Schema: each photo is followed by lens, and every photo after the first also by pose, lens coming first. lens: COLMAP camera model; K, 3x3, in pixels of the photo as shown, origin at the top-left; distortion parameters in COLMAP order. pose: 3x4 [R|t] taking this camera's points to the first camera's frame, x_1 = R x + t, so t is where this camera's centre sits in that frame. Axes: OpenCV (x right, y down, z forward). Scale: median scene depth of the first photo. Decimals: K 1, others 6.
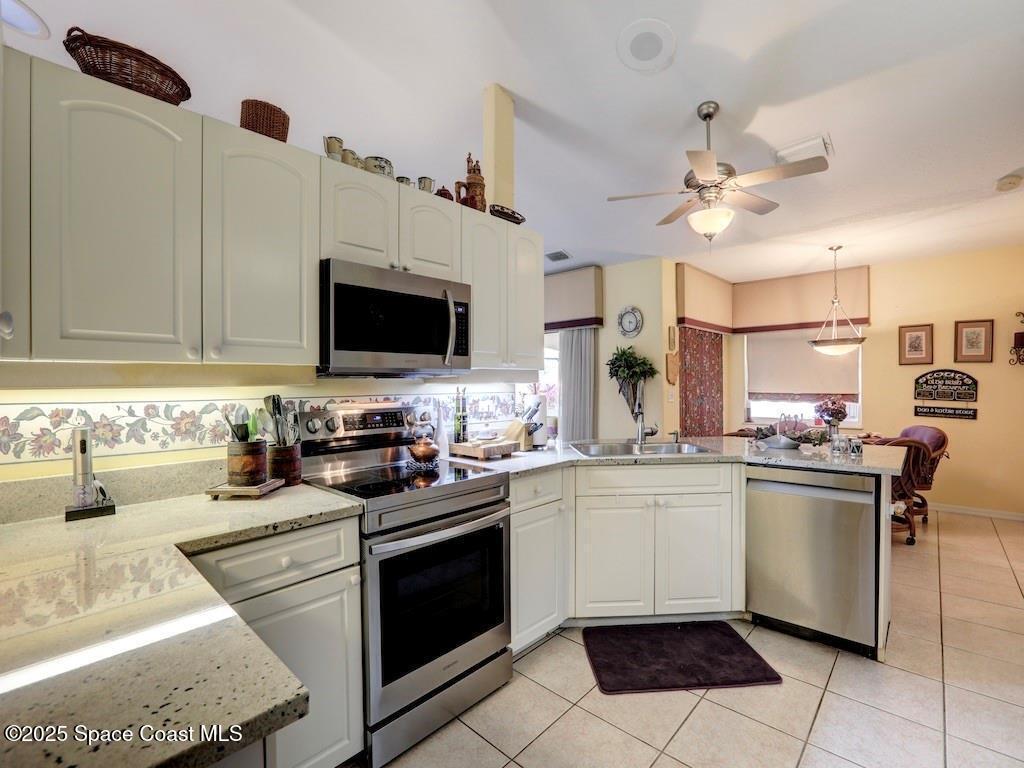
lens RADIAL K [[466.0, 0, 511.1], [0, 466.0, 386.7], [0, 0, 1]] dist [-0.030742, 0.005427]
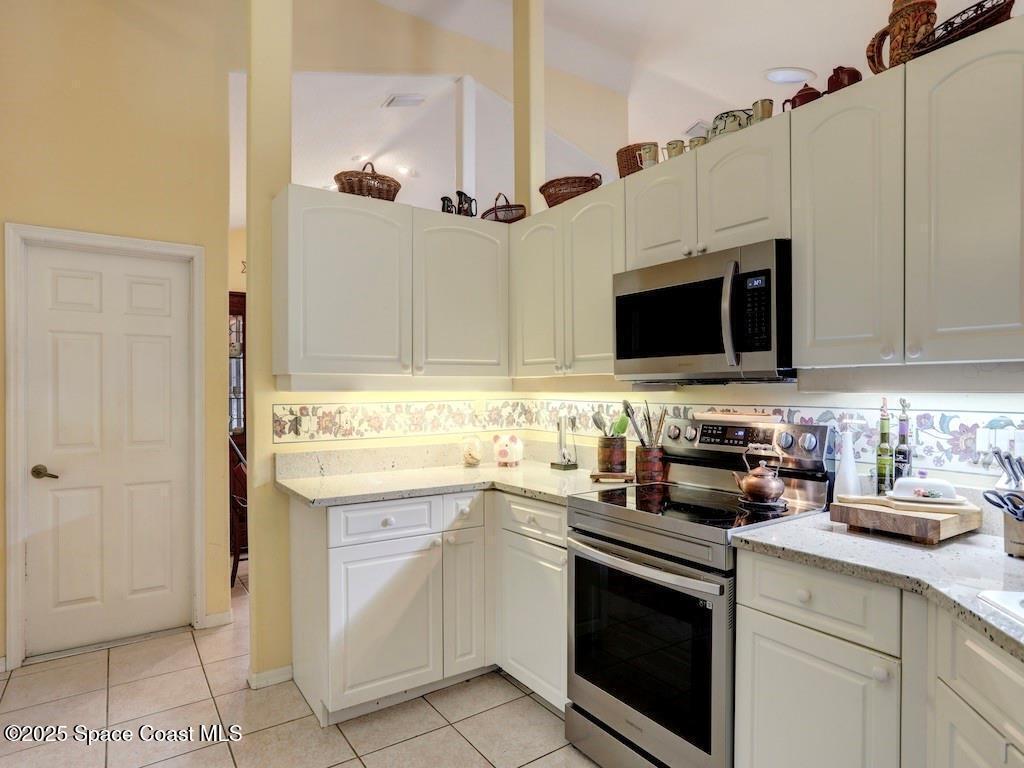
lens RADIAL K [[582.5, 0, 508.4], [0, 582.5, 398.7], [0, 0, 1]] dist [-0.042194, 0.009794]
pose [[-0.214312, 0.019909, -0.976562, 0.746571], [-0.007478, 0.999730, 0.022022, -0.011127], [0.976737, 0.012023, -0.214105, 0.799688]]
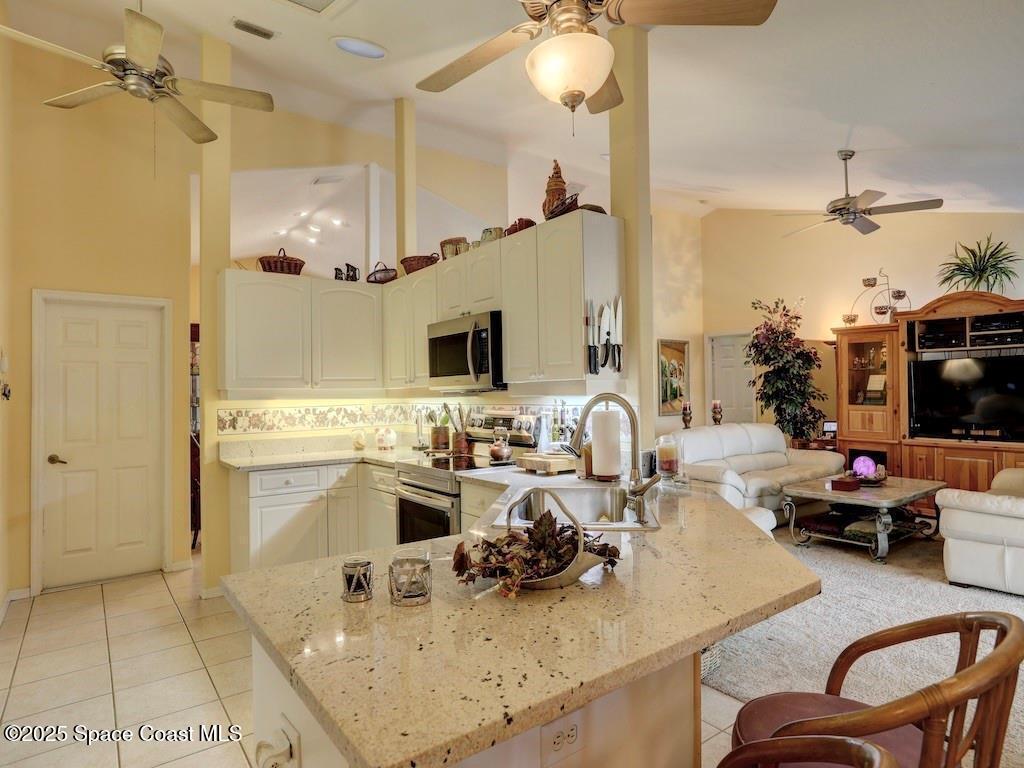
lens RADIAL K [[582.5, 0, 519.8], [0, 582.5, 382.7], [0, 0, 1]] dist [-0.042194, 0.009794]
pose [[-0.164926, -0.011940, -0.986234, 1.290095], [0.008970, 0.999867, -0.013605, -0.019266], [0.986265, -0.011090, -0.164797, 1.285147]]
